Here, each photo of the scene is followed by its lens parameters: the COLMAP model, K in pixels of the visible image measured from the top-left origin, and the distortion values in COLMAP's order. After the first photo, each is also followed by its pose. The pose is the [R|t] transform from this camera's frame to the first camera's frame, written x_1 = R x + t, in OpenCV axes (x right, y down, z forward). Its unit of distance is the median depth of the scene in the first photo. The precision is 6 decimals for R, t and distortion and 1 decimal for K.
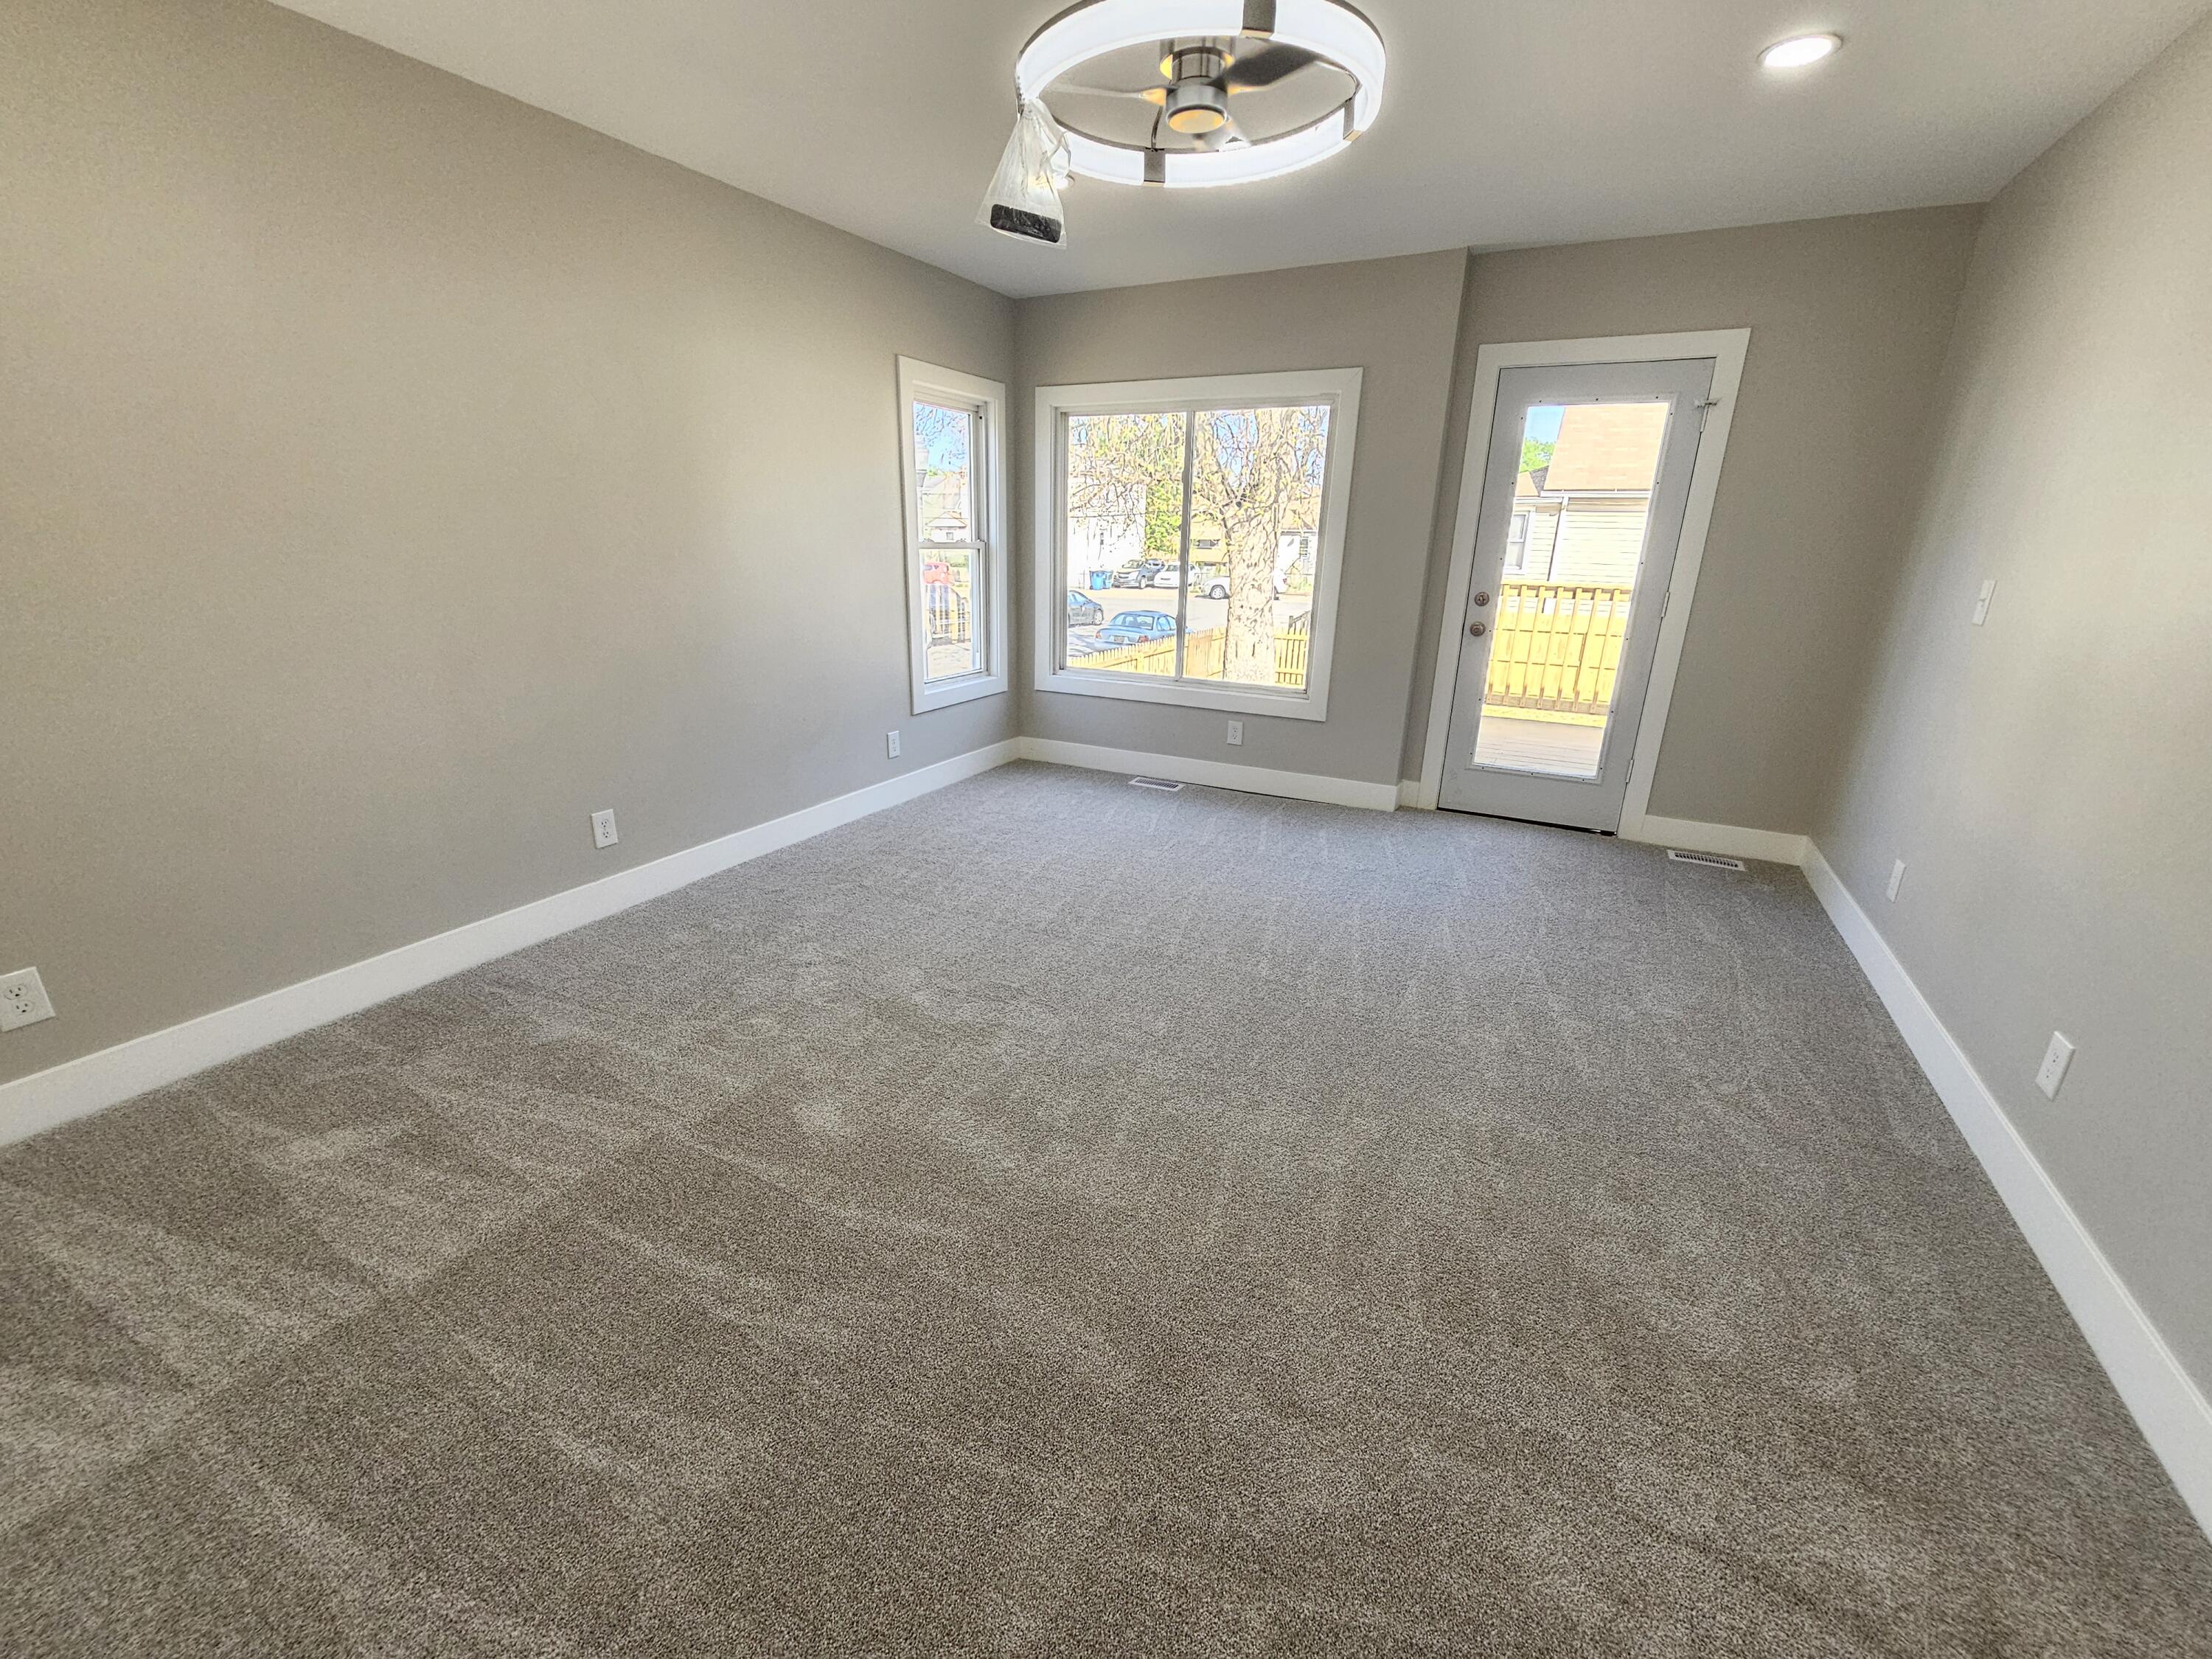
lens RADIAL K [[908.7, 0, 1099.4], [0, 908.7, 829.0], [0, 0, 1]] dist [-0.006331, 0.002553]
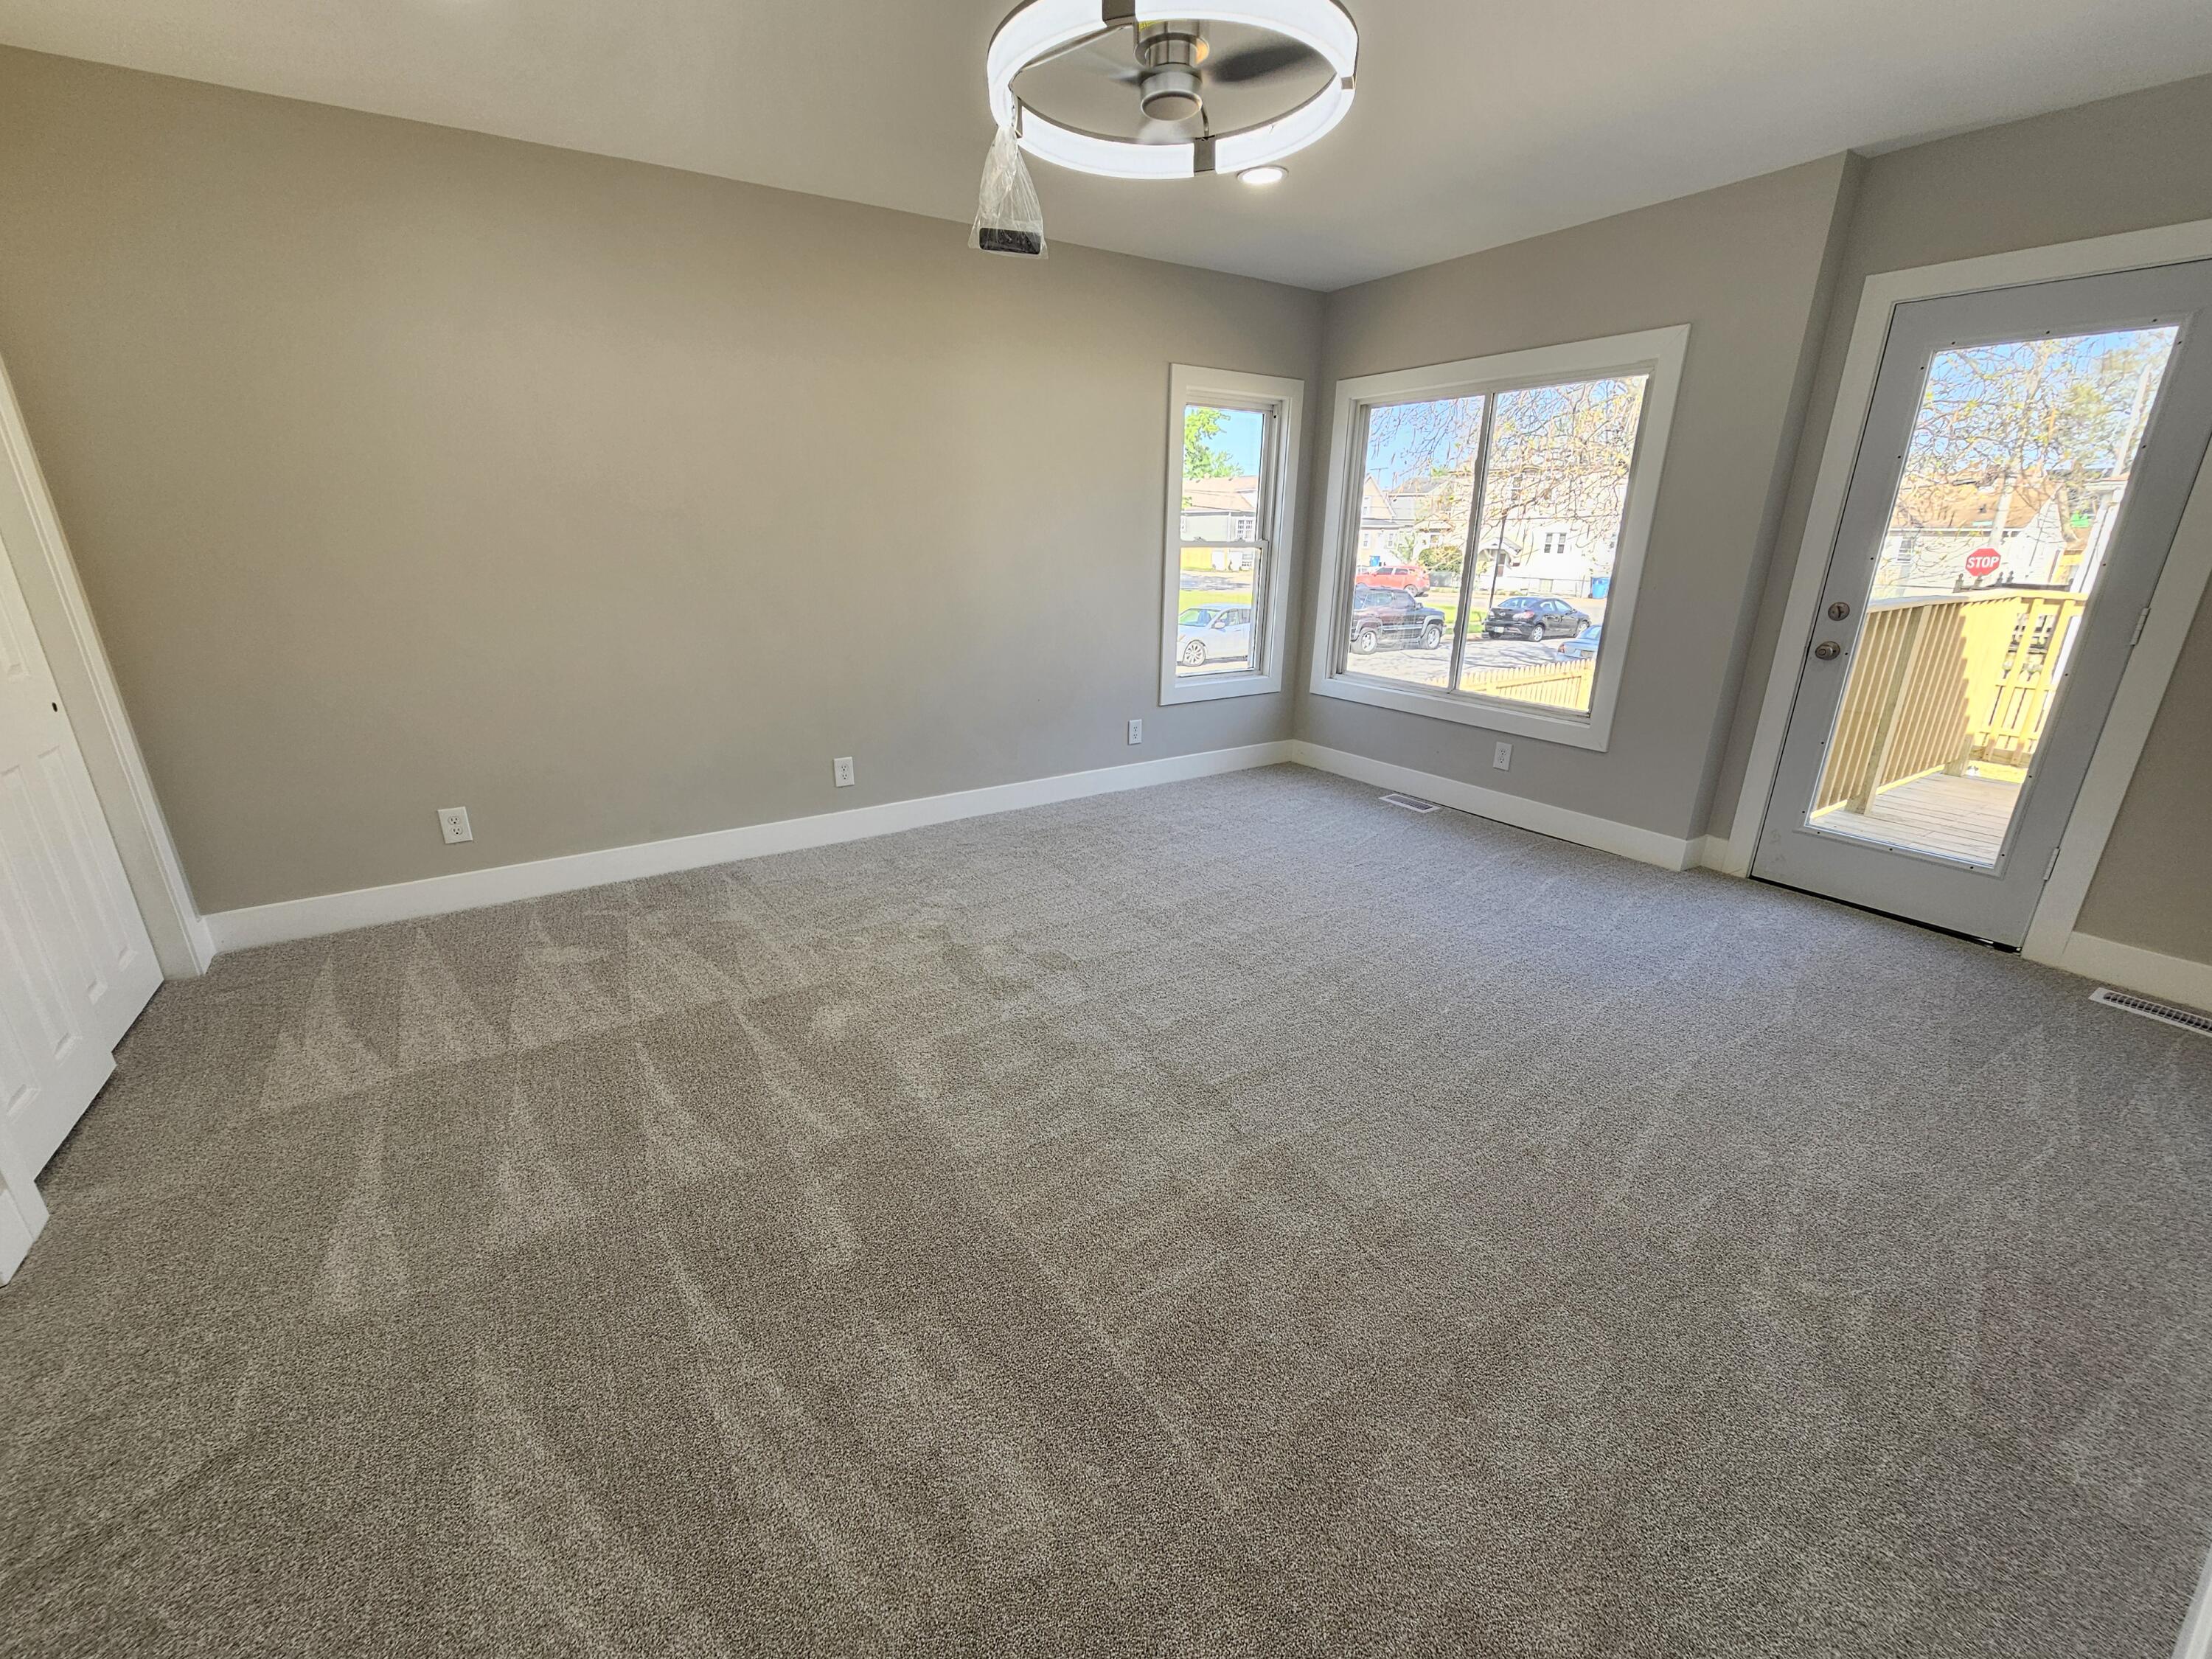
lens RADIAL K [[908.7, 0, 1110.1], [0, 908.7, 833.0], [0, 0, 1]] dist [-0.006331, 0.002553]
pose [[0.876364, 0.141921, -0.460265, 0.272015], [-0.141839, 0.989272, 0.034971, -0.009758], [0.460290, 0.034636, 0.887092, 0.051466]]
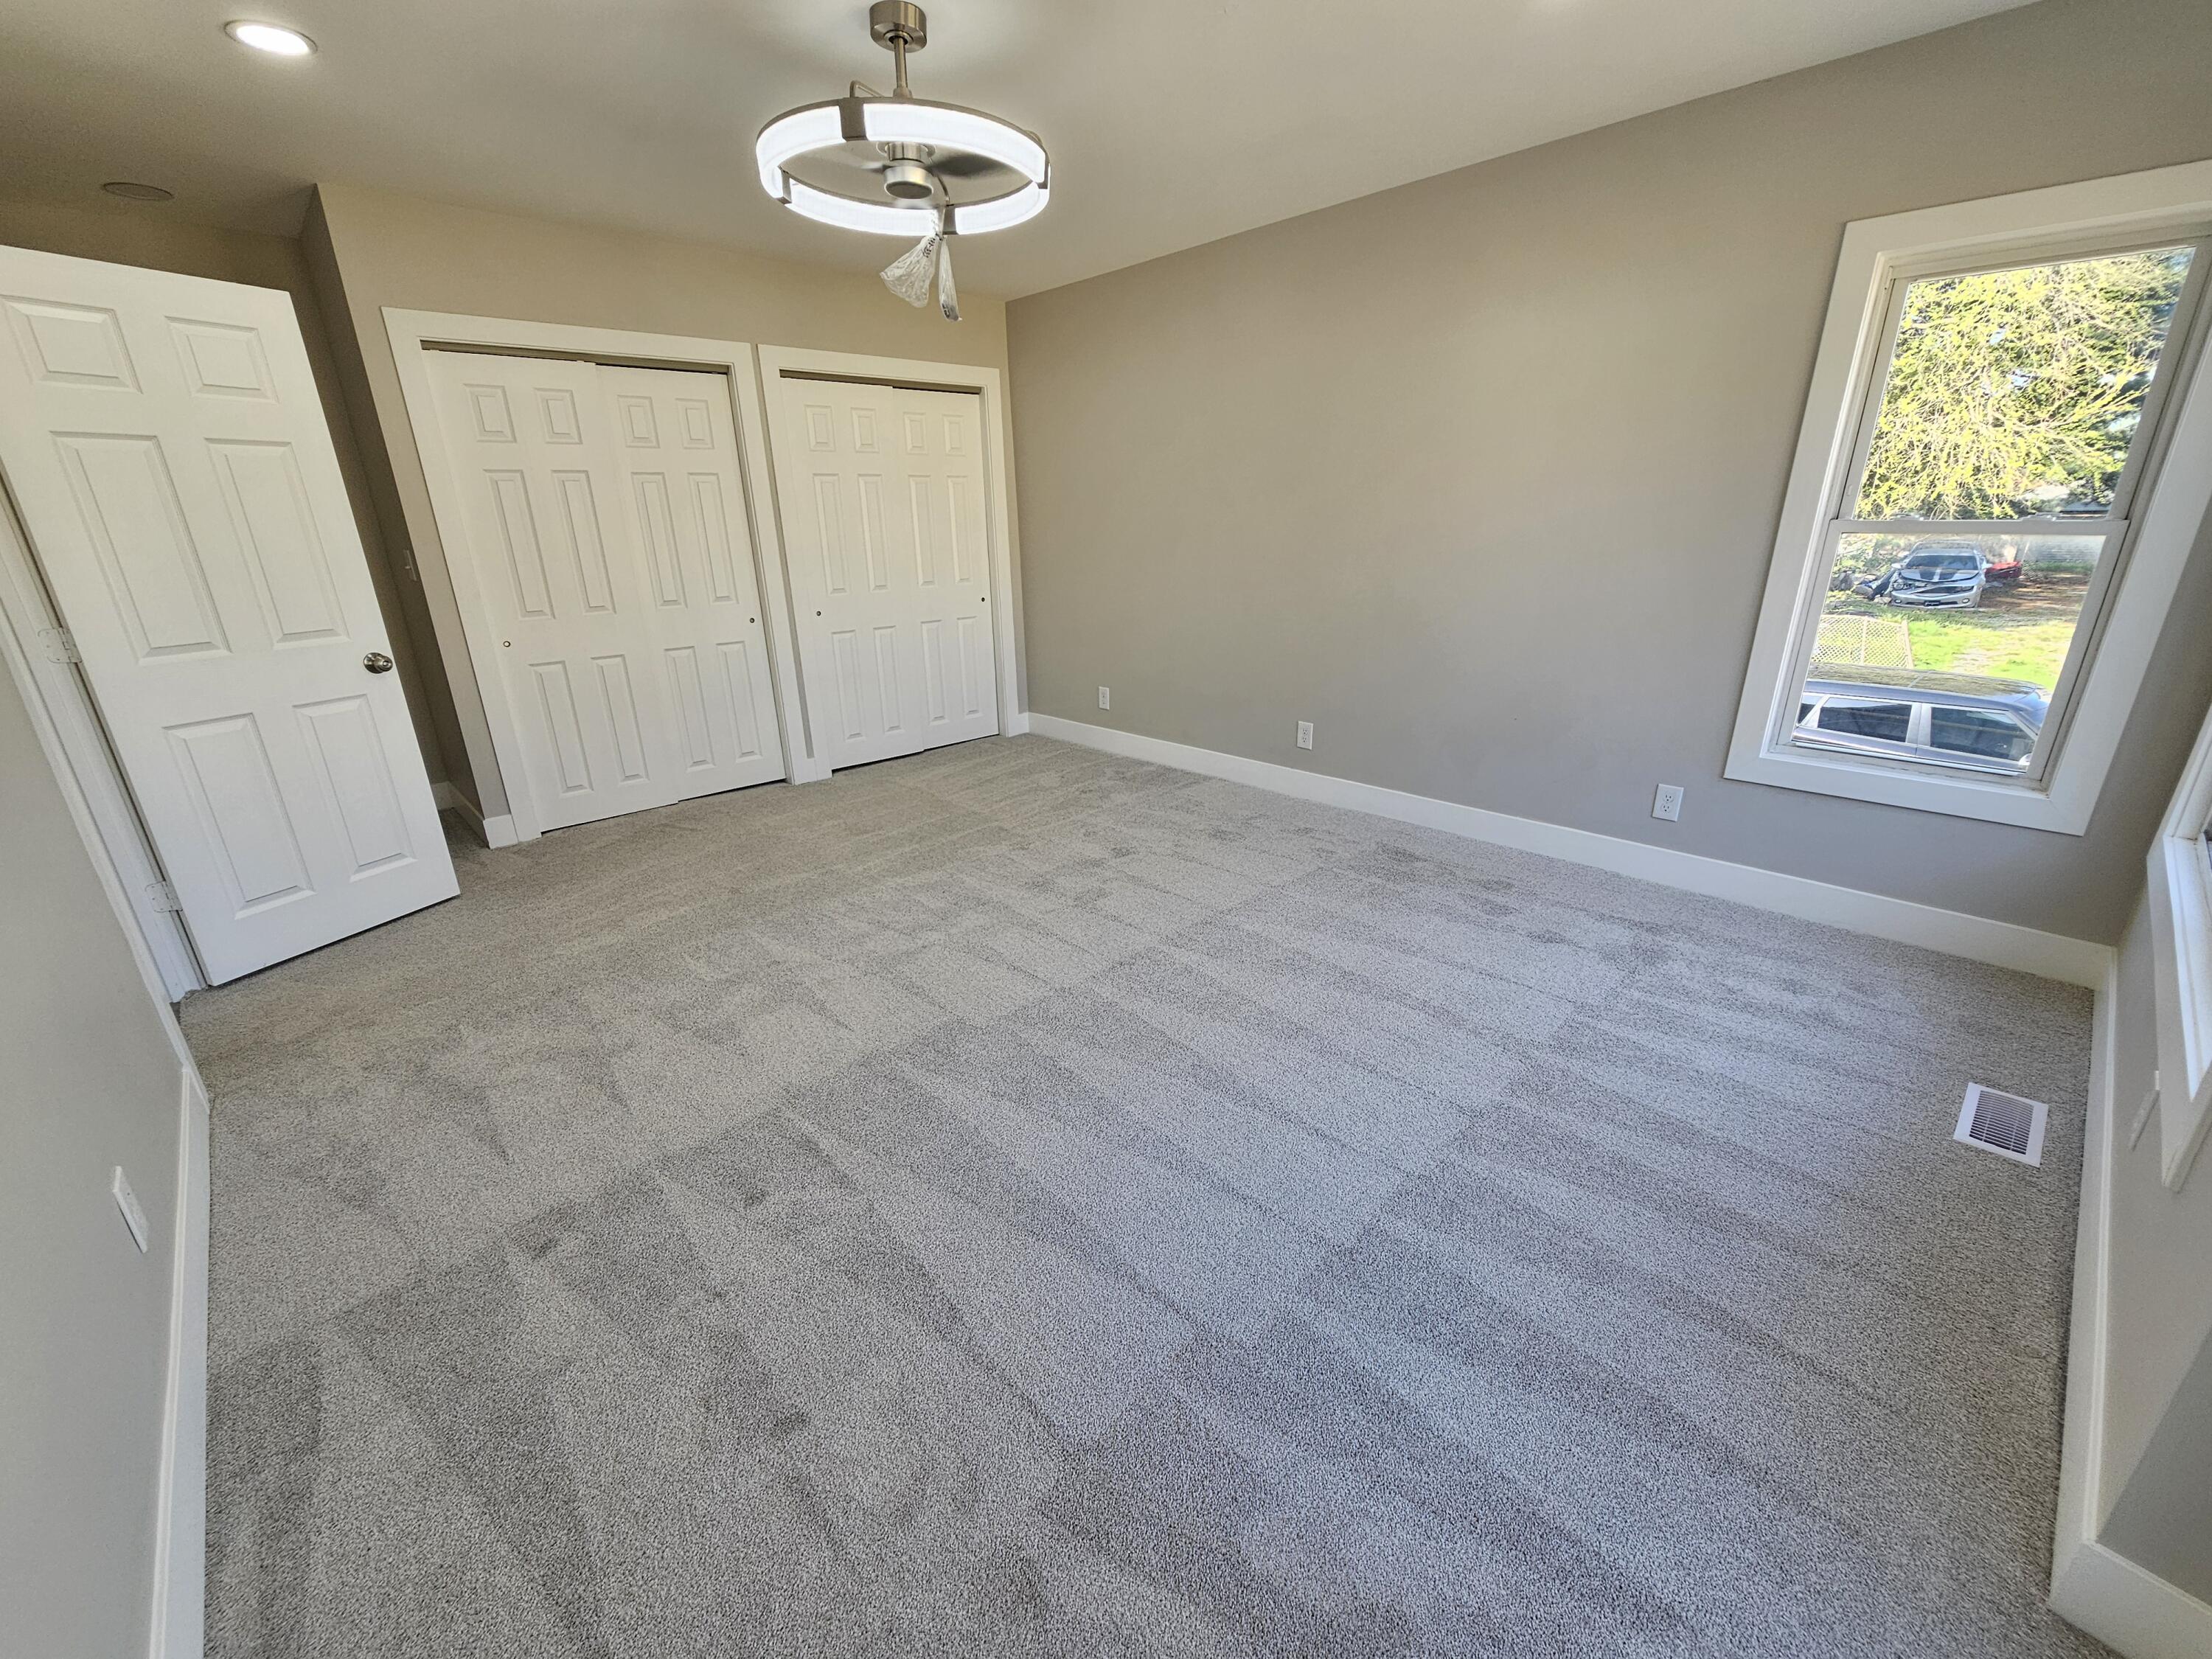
lens RADIAL K [[908.7, 0, 1105.2], [0, 908.7, 826.7], [0, 0, 1]] dist [-0.006331, 0.002553]
pose [[-0.325135, 0.299630, -0.896944, 0.621697], [-0.281022, 0.875017, 0.394173, -0.253873], [0.902947, 0.380220, -0.200296, 0.801549]]
